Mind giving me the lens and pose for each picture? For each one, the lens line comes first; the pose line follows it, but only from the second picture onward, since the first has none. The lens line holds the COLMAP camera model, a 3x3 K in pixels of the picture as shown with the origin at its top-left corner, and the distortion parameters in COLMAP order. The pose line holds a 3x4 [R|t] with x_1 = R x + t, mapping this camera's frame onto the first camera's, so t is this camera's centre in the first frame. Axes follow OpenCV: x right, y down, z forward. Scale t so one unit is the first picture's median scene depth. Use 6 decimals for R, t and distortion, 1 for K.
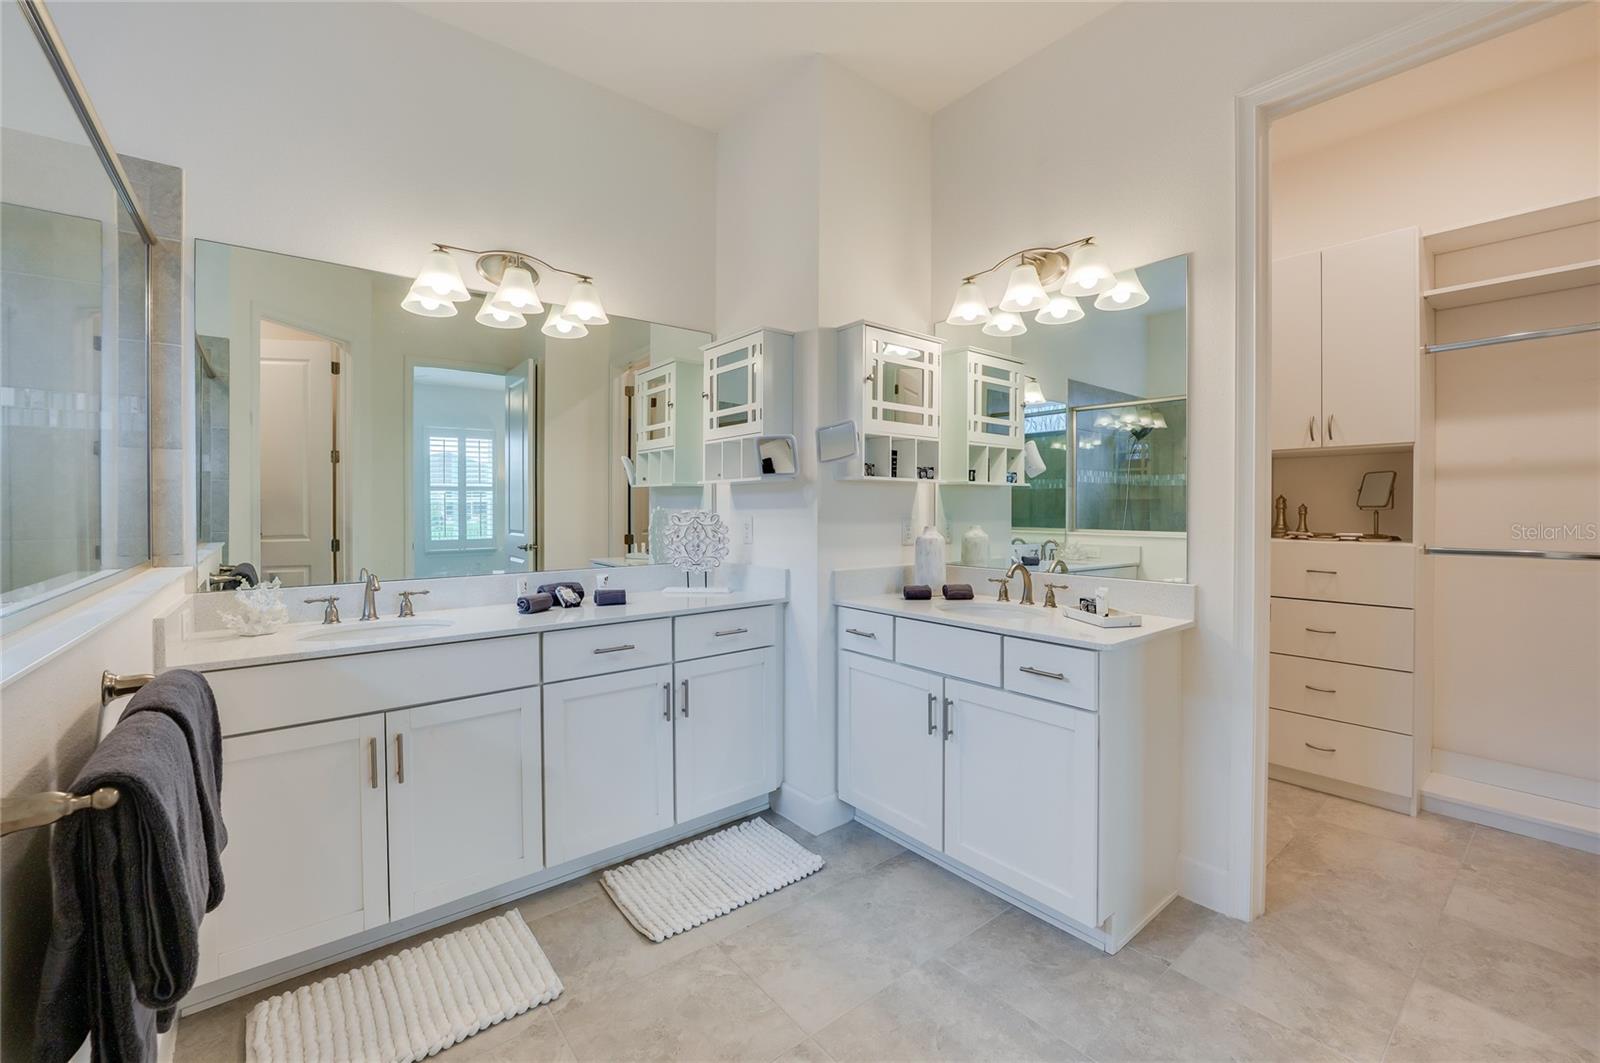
lens RADIAL K [[659.7, 0, 833.4], [0, 659.7, 525.4], [0, 0, 1]] dist [-0.018137, 0.000162]
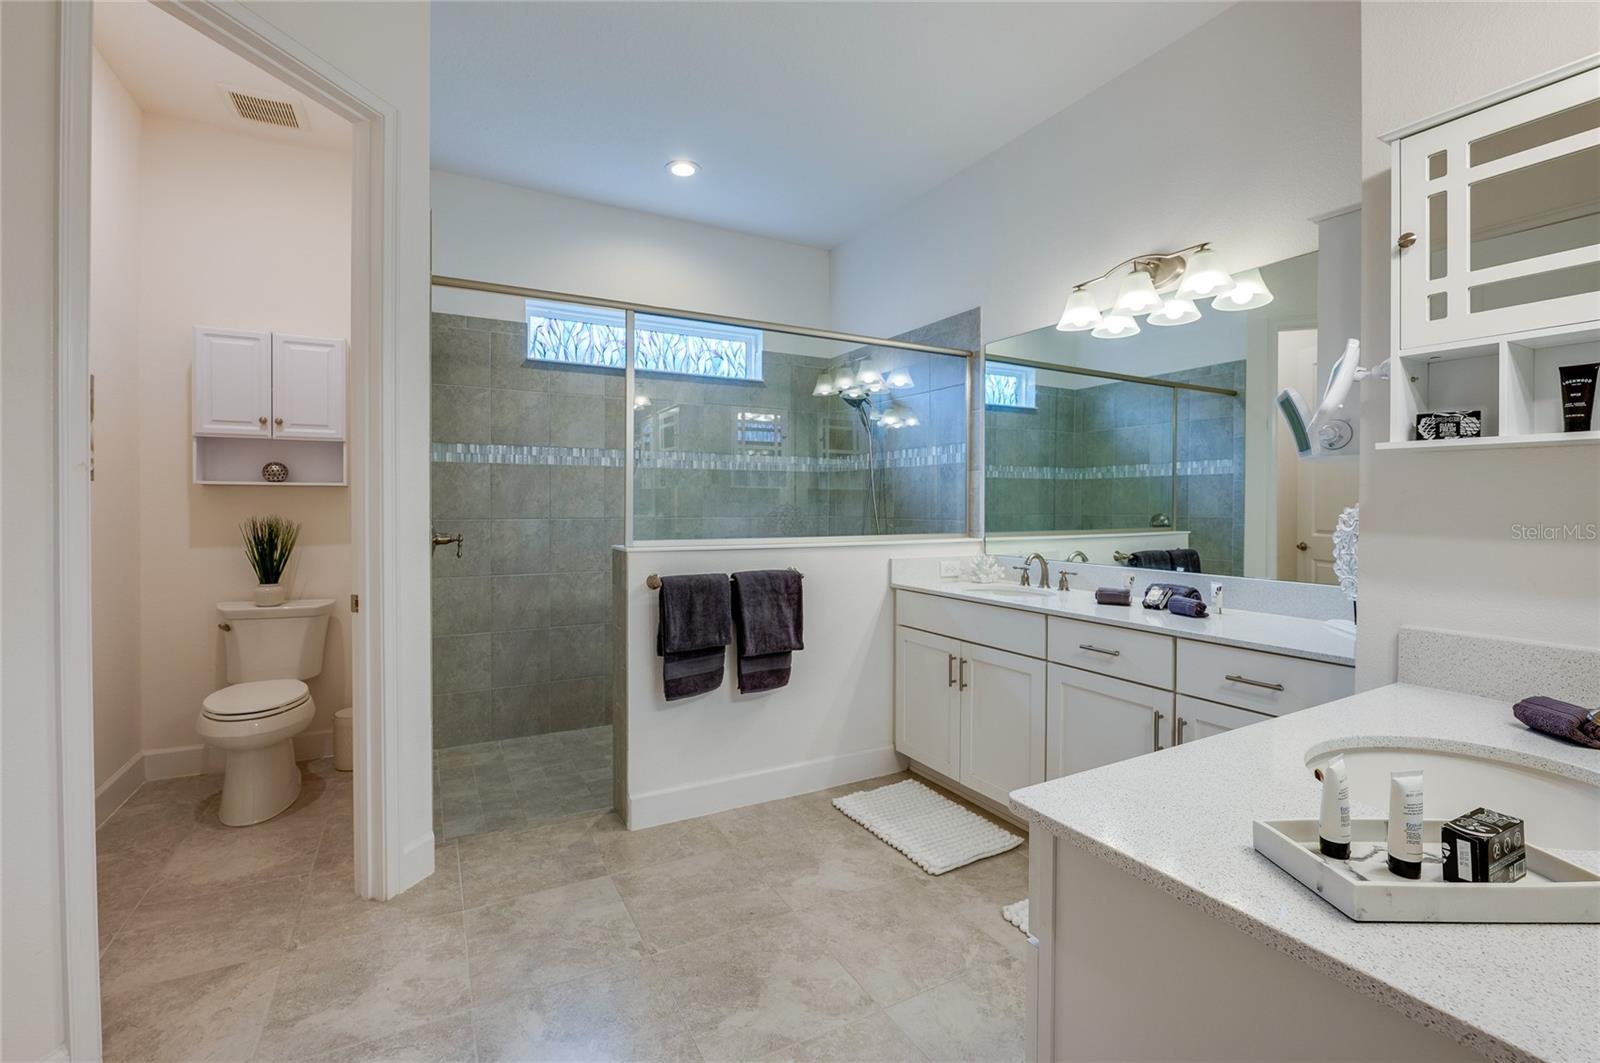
lens RADIAL K [[674.1, 0, 793.5], [0, 674.1, 525.3], [0, 0, 1]] dist [-0.011934, 0.000184]
pose [[-0.201749, 0.033084, -0.978878, 0.644306], [-0.025808, 0.998903, 0.039080, -0.021052], [0.979097, 0.033147, -0.200674, 0.663682]]
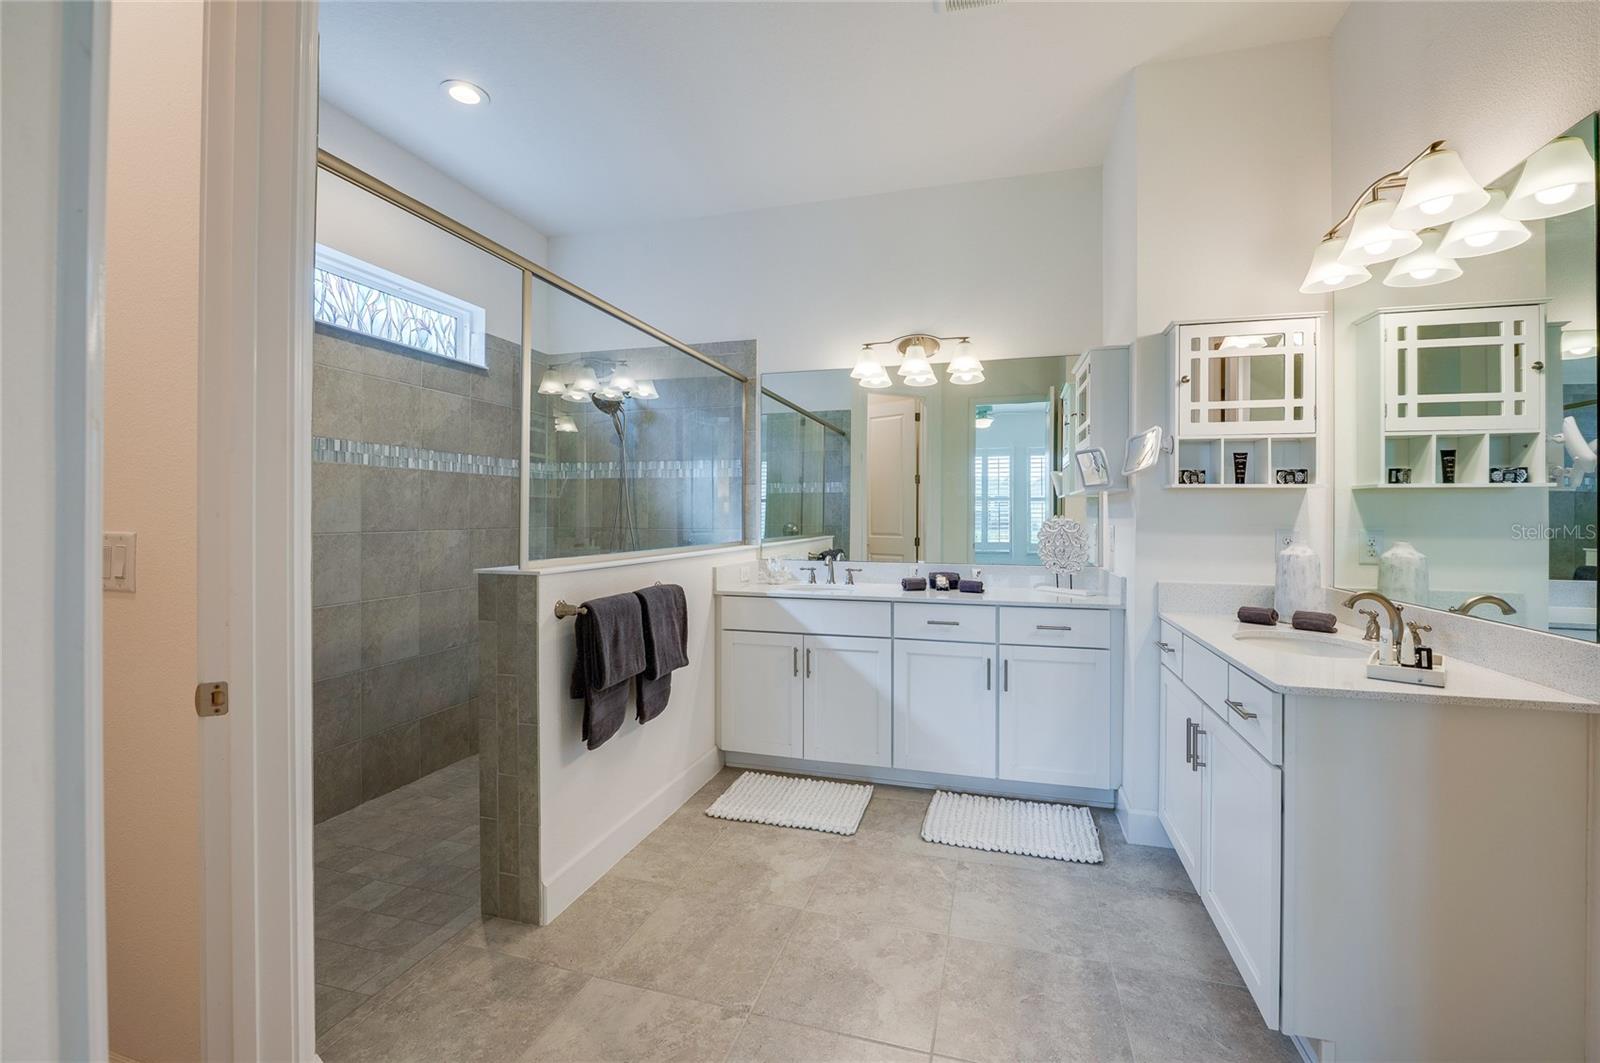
lens RADIAL K [[642.8, 0, 815.2], [0, 642.8, 529.1], [0, 0, 1]] dist [-0.013987, 0.000307]
pose [[0.566309, 0.021413, -0.823915, 0.516214], [-0.026317, 0.999622, 0.007891, -0.003482], [0.823772, 0.017214, 0.566659, 0.046105]]
